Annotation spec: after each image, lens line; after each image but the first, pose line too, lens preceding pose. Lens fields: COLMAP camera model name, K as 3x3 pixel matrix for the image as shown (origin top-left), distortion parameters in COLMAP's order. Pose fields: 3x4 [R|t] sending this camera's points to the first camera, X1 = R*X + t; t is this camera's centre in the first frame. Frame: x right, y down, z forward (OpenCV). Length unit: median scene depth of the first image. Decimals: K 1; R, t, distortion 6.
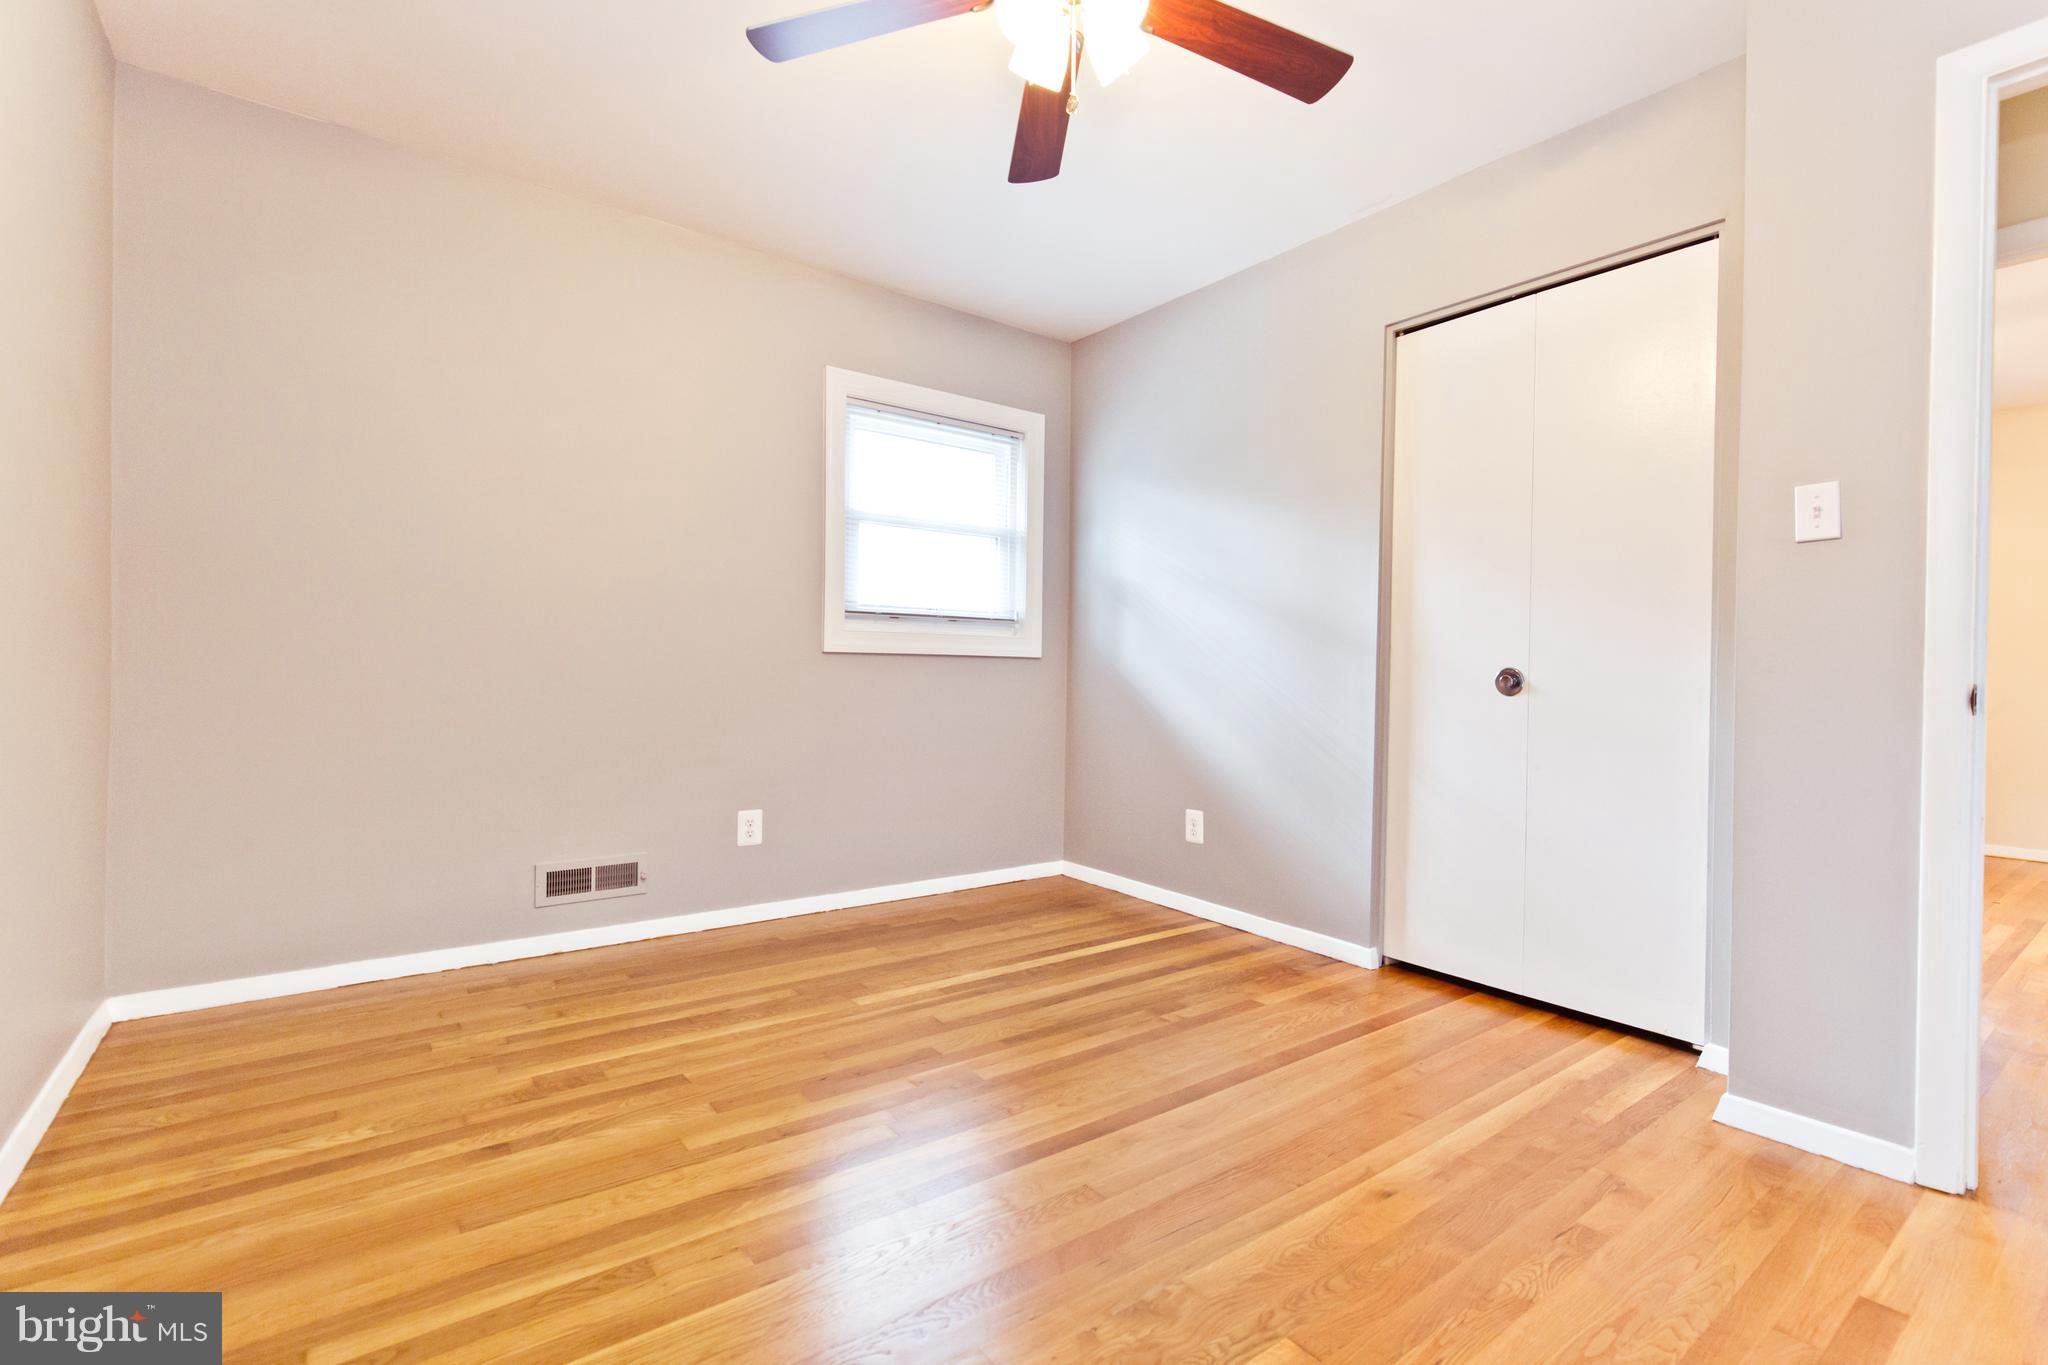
lens RADIAL K [[926.2, 0, 1027.1], [0, 926.2, 677.8], [0, 0, 1]] dist [0.000861, -0.000002]
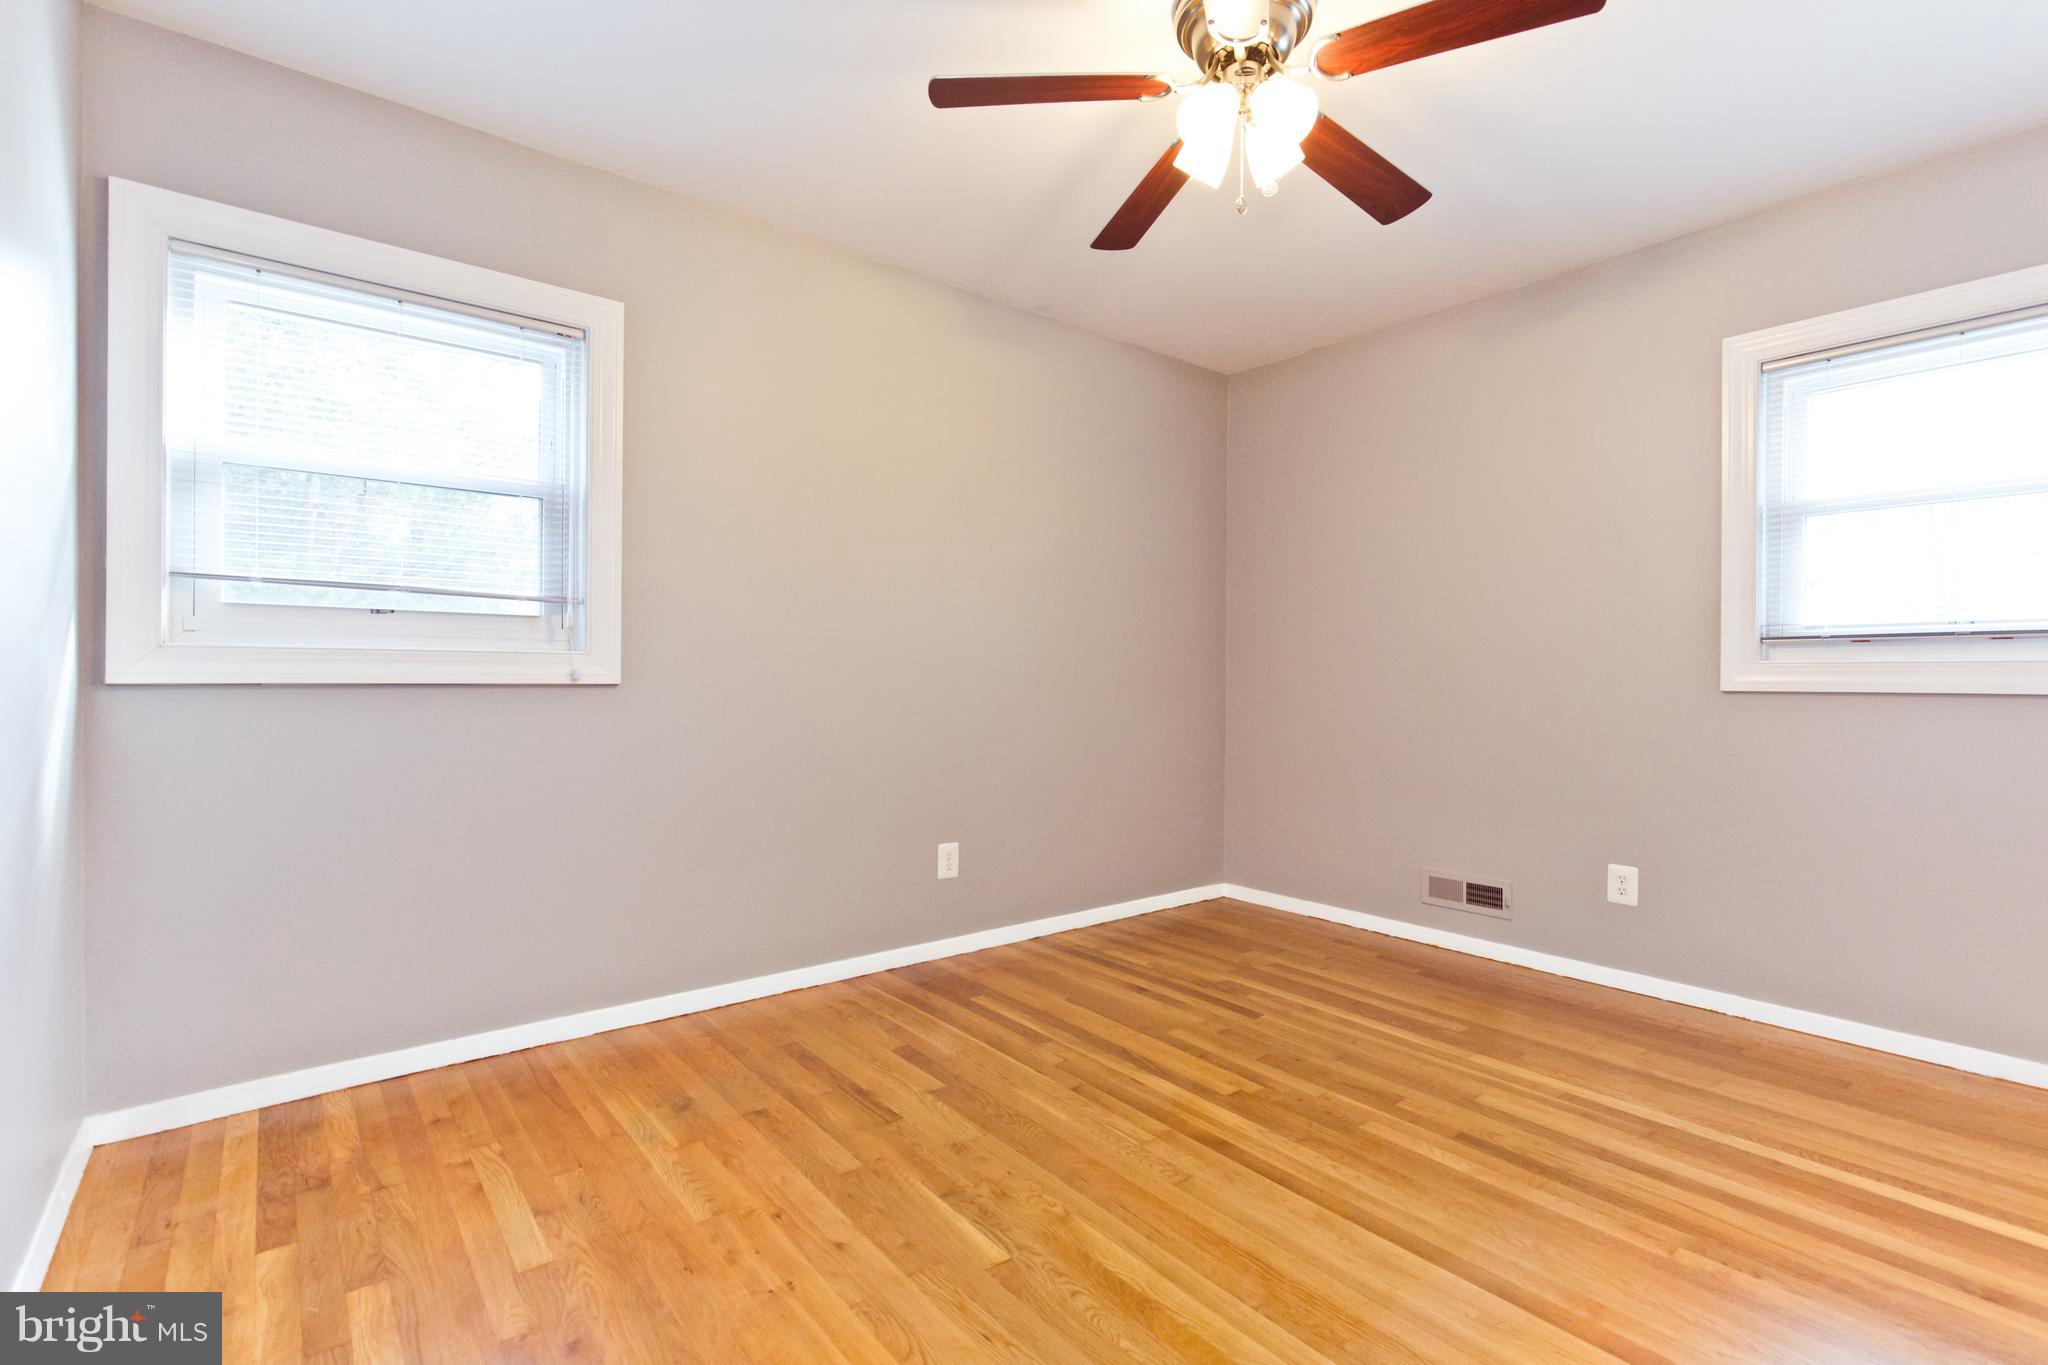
lens RADIAL K [[926.2, 0, 1027.1], [0, 926.2, 677.8], [0, 0, 1]] dist [0.000861, -0.000002]
pose [[0.028045, -0.019202, -0.999422, 0.800699], [-0.013623, 0.999715, -0.019590, -0.021596], [0.999514, 0.014165, 0.027776, 0.513645]]
